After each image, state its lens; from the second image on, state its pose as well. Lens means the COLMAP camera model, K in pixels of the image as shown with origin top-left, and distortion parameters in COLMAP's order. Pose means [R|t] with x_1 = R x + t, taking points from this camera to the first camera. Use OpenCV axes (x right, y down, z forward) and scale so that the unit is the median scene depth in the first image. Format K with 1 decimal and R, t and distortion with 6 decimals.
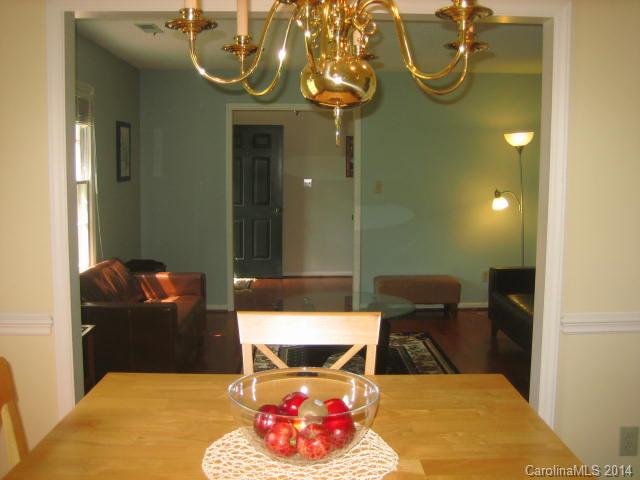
lens RADIAL K [[674.2, 0, 322.7], [0, 674.2, 239.4], [0, 0, 1]] dist [-0.137013, 0.191979]
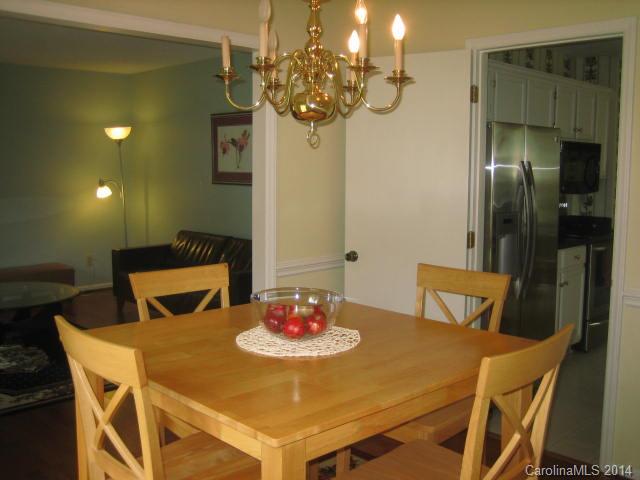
lens RADIAL K [[674.2, 0, 322.7], [0, 674.2, 239.4], [0, 0, 1]] dist [-0.137013, 0.191979]
pose [[0.750148, -0.077960, 0.656658, -0.647168], [0.069612, 0.996818, 0.038822, 0.019761], [-0.657595, 0.016589, 0.753189, -0.161401]]
